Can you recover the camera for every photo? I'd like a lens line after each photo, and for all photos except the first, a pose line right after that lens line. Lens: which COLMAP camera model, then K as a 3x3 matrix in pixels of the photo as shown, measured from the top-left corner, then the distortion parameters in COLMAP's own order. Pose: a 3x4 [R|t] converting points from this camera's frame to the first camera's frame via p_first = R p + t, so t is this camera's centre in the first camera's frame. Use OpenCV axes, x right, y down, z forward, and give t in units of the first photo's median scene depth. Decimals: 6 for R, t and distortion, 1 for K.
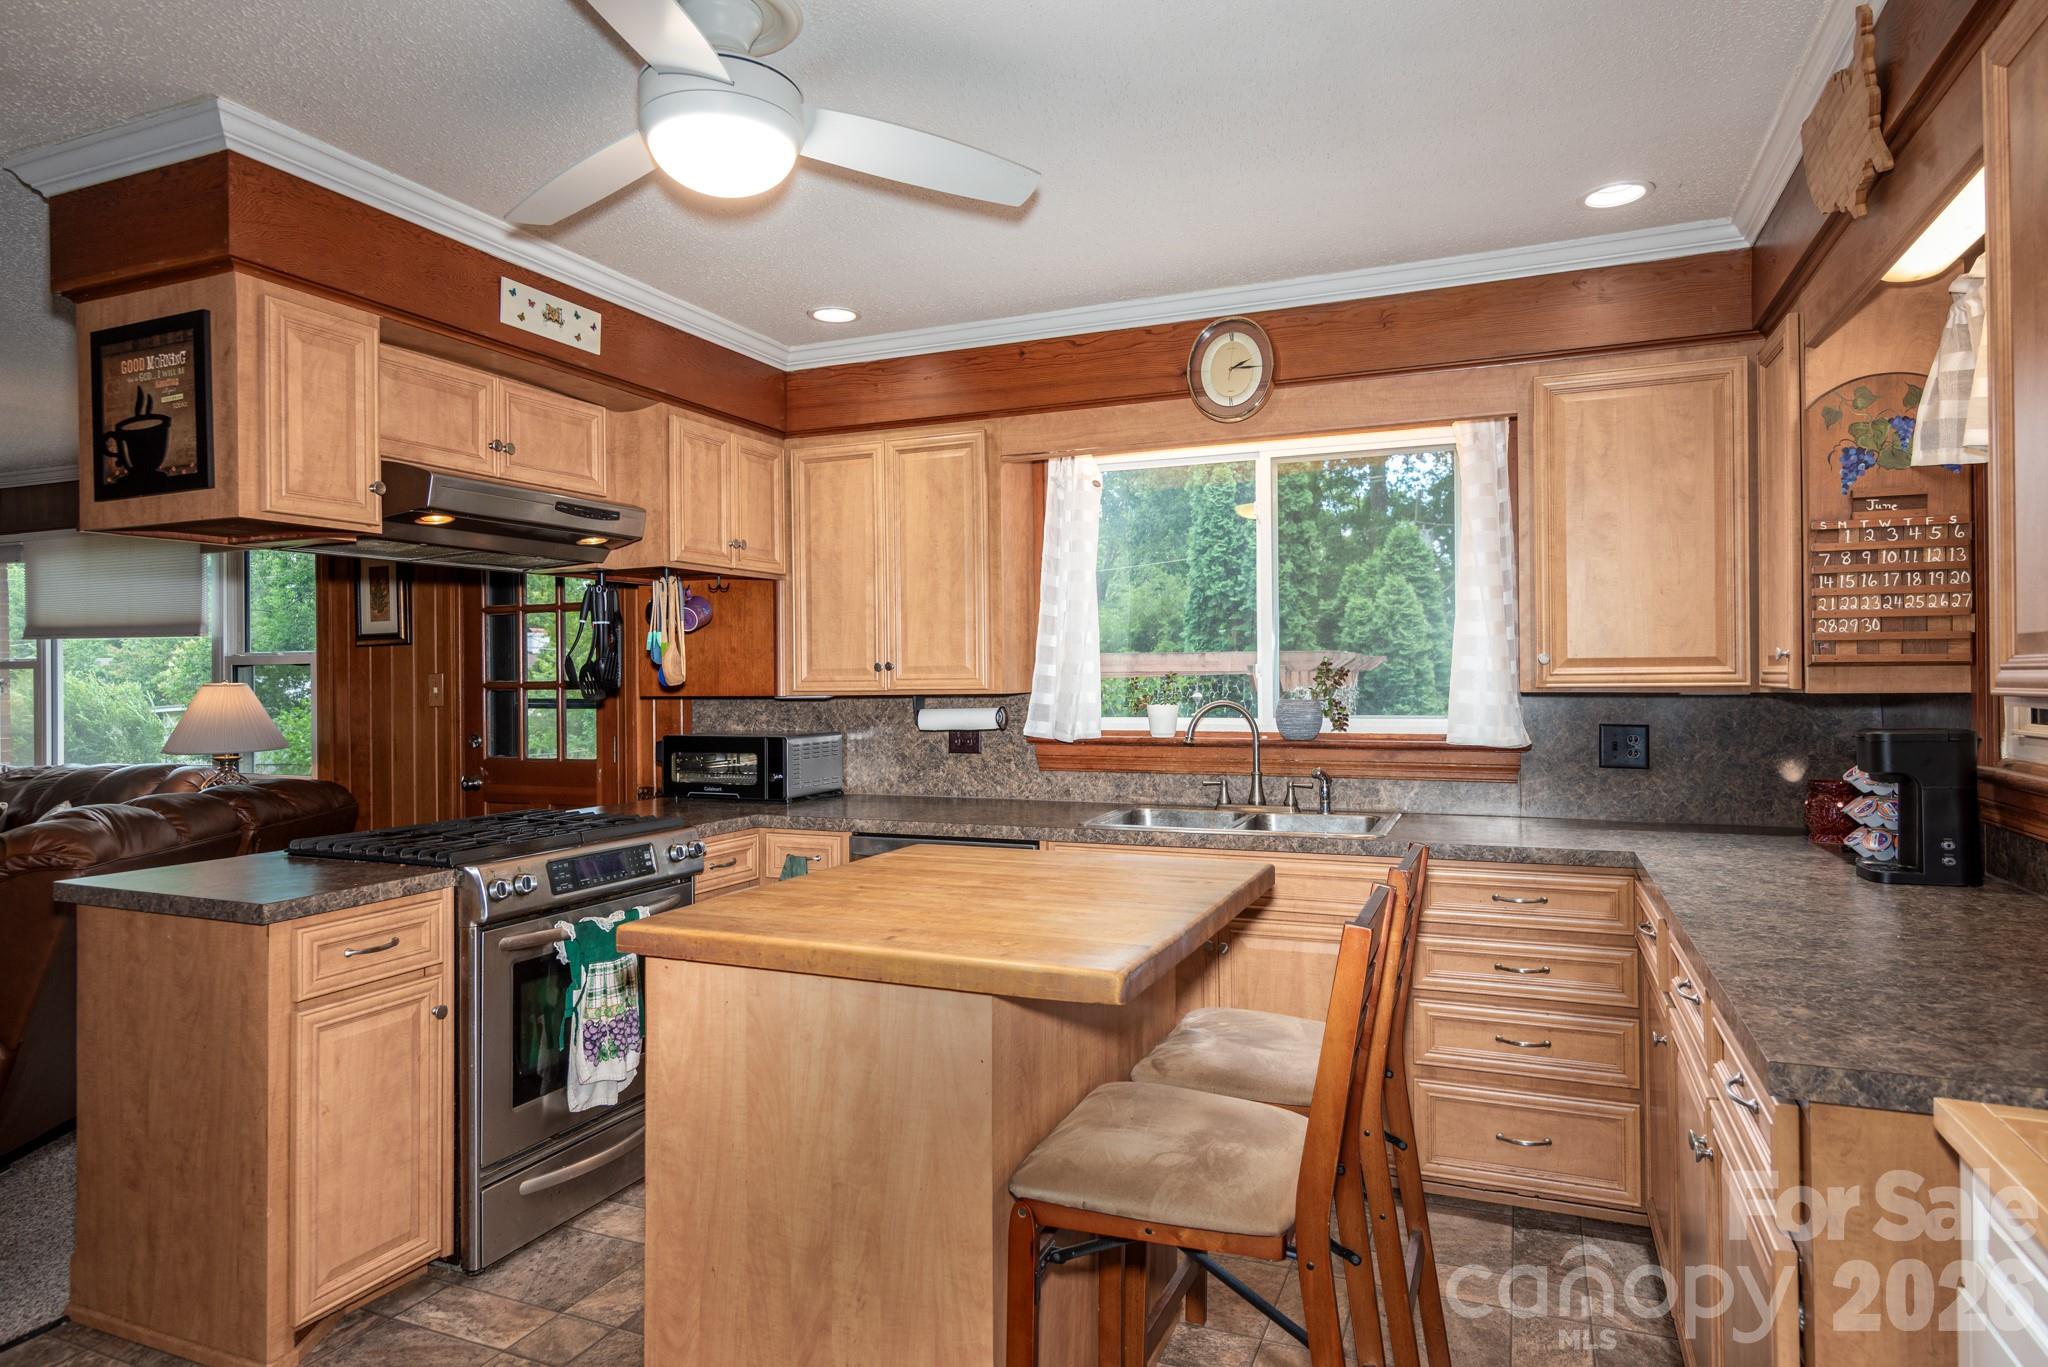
lens RADIAL K [[1173.7, 0, 1024.0], [0, 1173.7, 683.5], [0, 0, 1]] dist [0.005002, 0.000523]
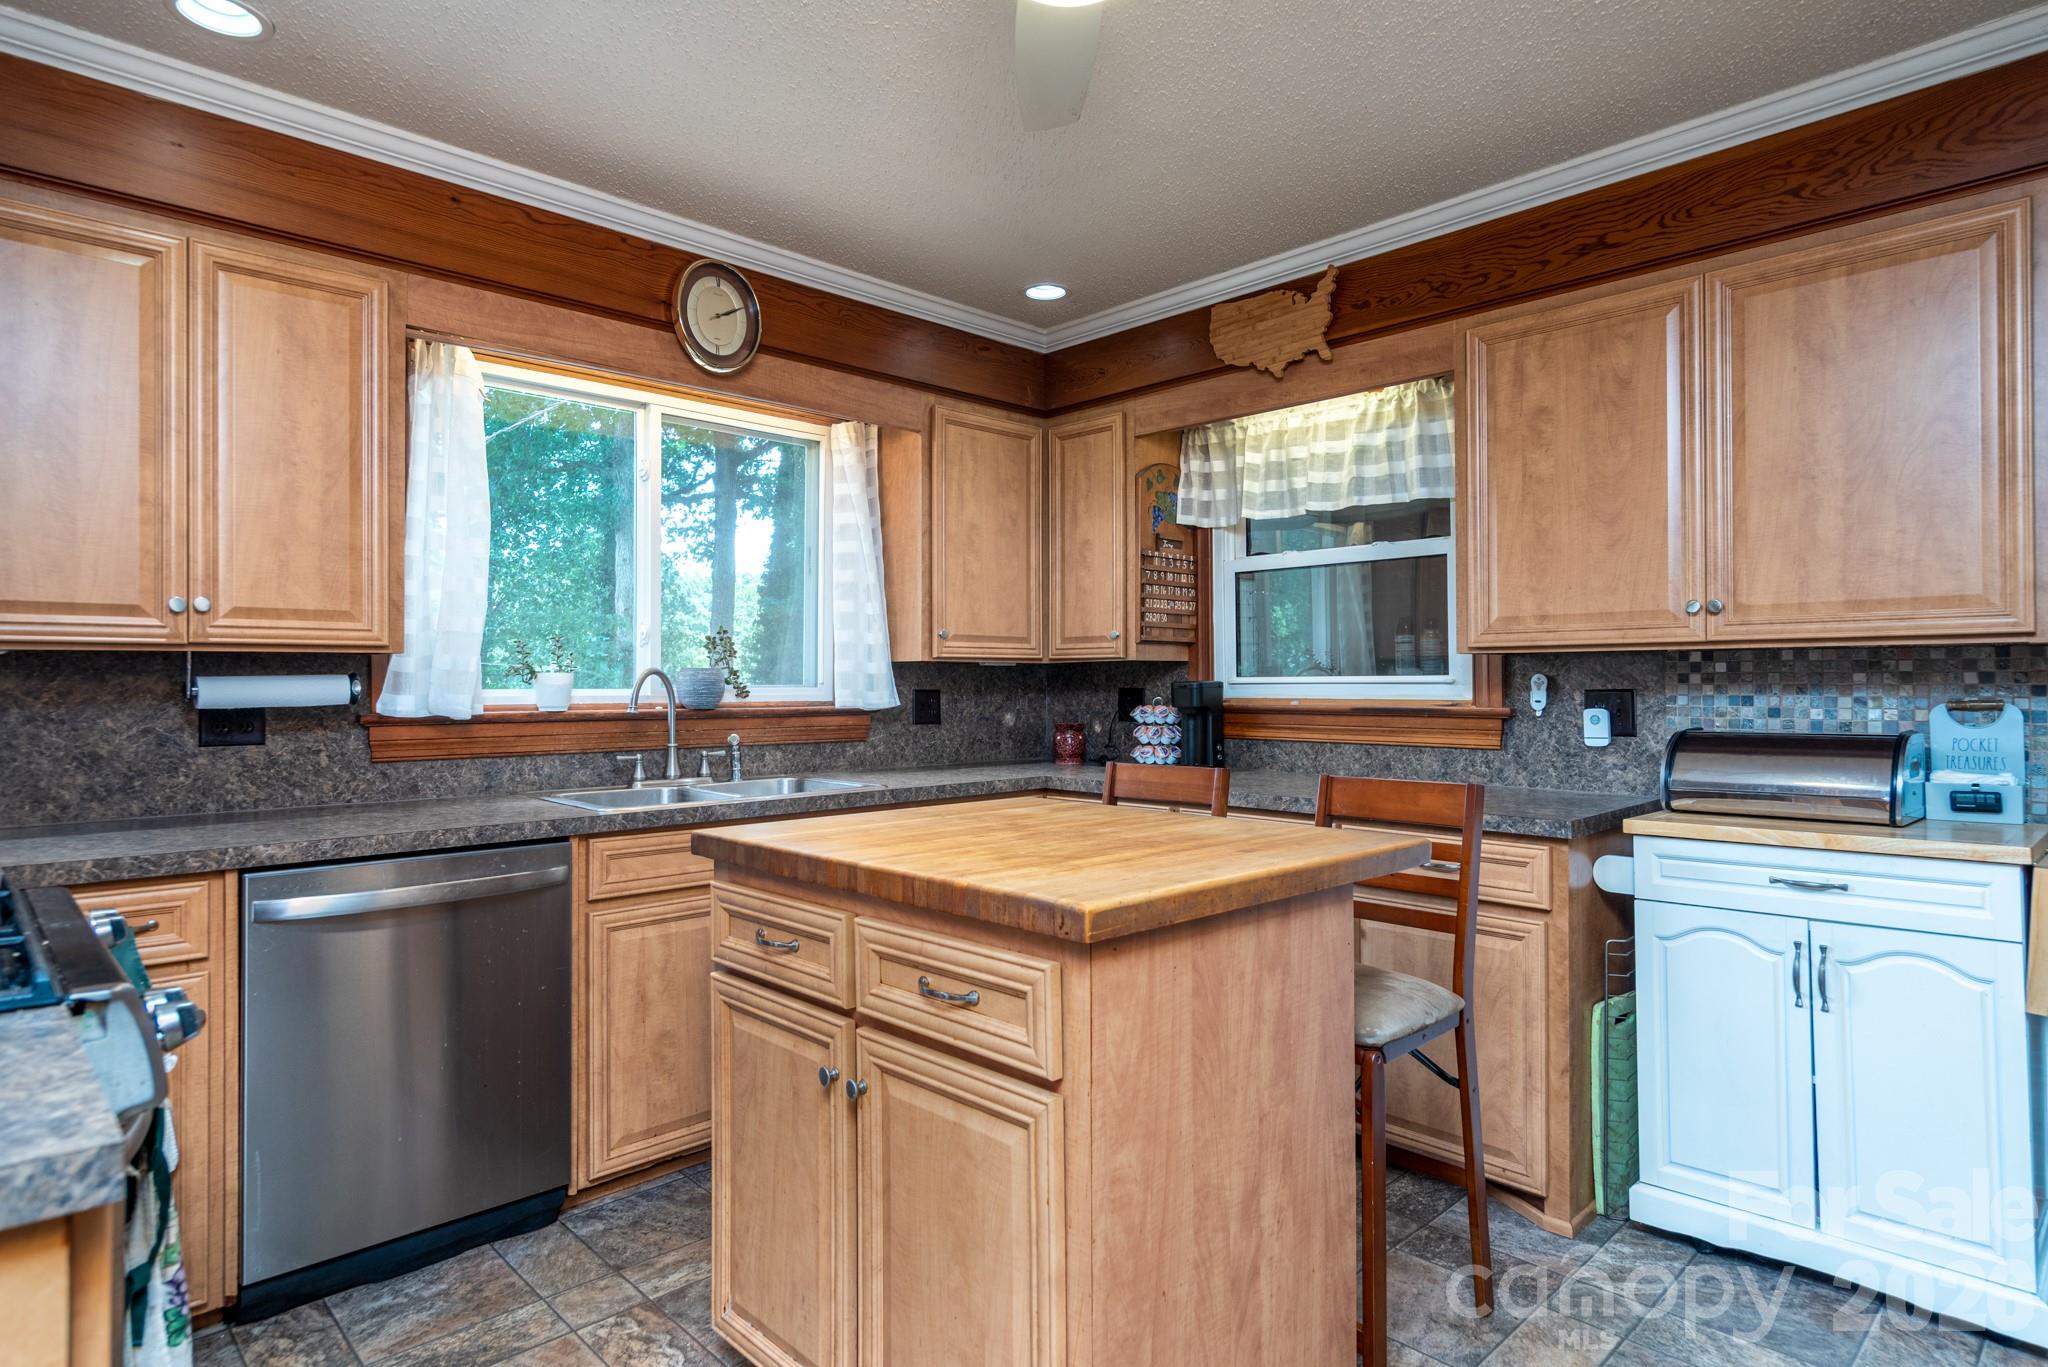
lens RADIAL K [[1122.9, 0, 1024.0], [0, 1122.9, 683.5], [0, 0, 1]] dist [0.001665, 0.000789]
pose [[0.389070, 0.007209, 0.921180, -0.571630], [0.003993, 0.999947, -0.009512, 0.039950], [-0.921200, 0.007379, 0.389020, 0.427571]]
